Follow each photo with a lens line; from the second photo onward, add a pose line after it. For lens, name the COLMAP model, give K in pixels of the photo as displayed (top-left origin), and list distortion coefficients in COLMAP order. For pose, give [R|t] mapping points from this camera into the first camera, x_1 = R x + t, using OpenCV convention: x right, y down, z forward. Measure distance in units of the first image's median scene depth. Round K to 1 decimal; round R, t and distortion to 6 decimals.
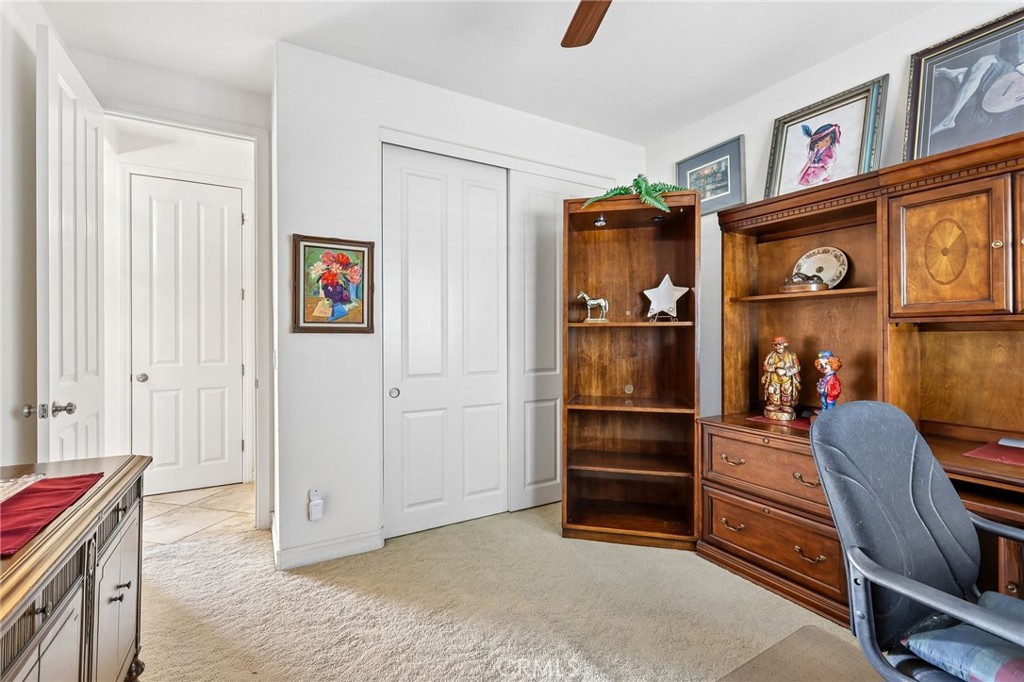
lens RADIAL K [[448.5, 0, 512.0], [0, 448.5, 341.0], [0, 0, 1]] dist [-0.001087, -0.000399]
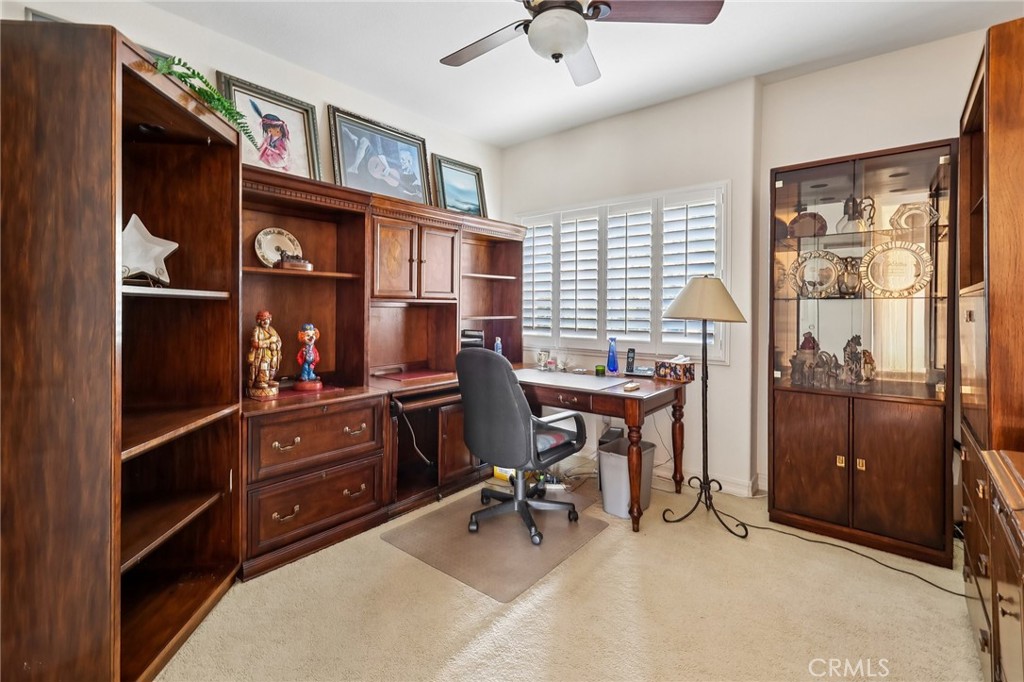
lens RADIAL K [[462.9, 0, 512.6], [0, 462.9, 311.5], [0, 0, 1]] dist [-0.000496, -0.000110]
pose [[-0.348804, -0.000387, 0.937196, -0.558070], [0.009857, 0.999943, 0.004082, -0.007692], [-0.937144, 0.010661, -0.348780, 0.870991]]
